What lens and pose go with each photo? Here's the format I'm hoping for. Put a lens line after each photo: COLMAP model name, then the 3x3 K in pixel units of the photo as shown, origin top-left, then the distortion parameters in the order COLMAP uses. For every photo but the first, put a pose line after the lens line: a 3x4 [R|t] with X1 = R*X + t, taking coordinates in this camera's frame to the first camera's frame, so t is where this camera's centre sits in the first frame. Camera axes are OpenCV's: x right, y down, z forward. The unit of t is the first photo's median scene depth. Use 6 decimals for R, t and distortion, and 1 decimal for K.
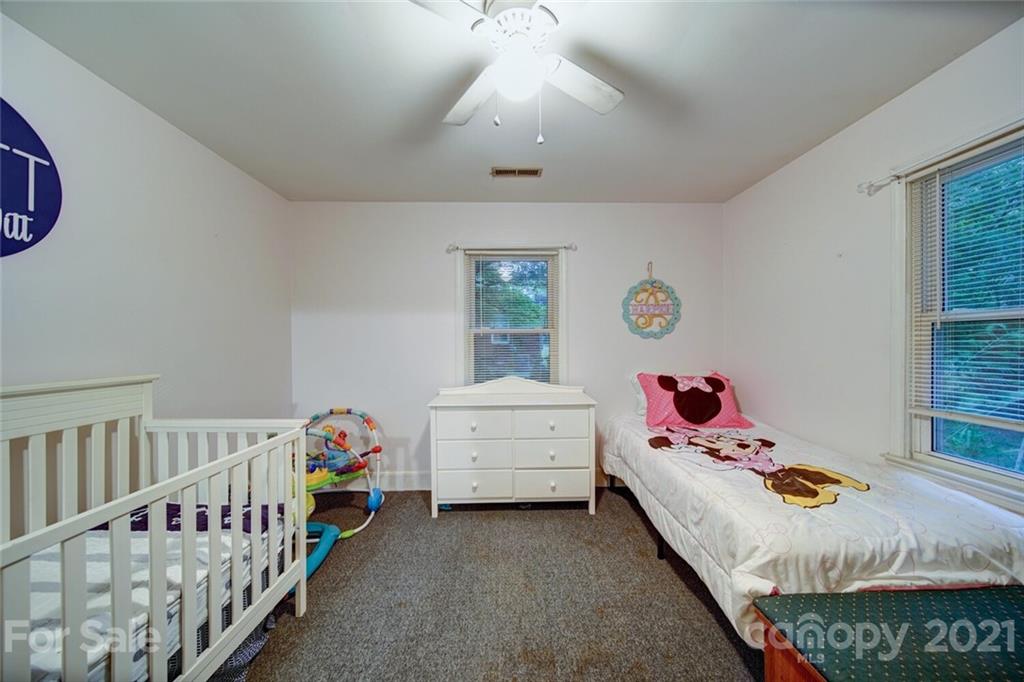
lens RADIAL K [[361.7, 0, 513.2], [0, 361.7, 343.5], [0, 0, 1]] dist [0.001088, -0.001440]
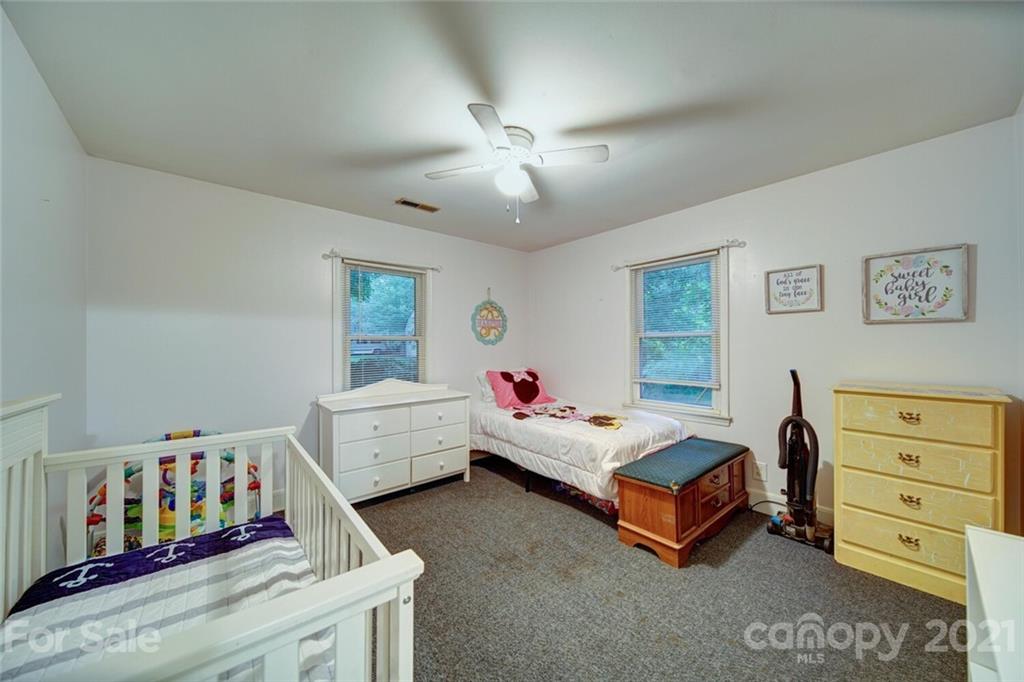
lens RADIAL K [[361.7, 0, 513.2], [0, 361.7, 343.5], [0, 0, 1]] dist [0.001088, -0.001440]
pose [[0.776461, 0.002001, 0.630162, -0.463106], [0.008304, 0.999876, -0.013407, -0.000365], [-0.630110, 0.015643, 0.776348, -0.107493]]
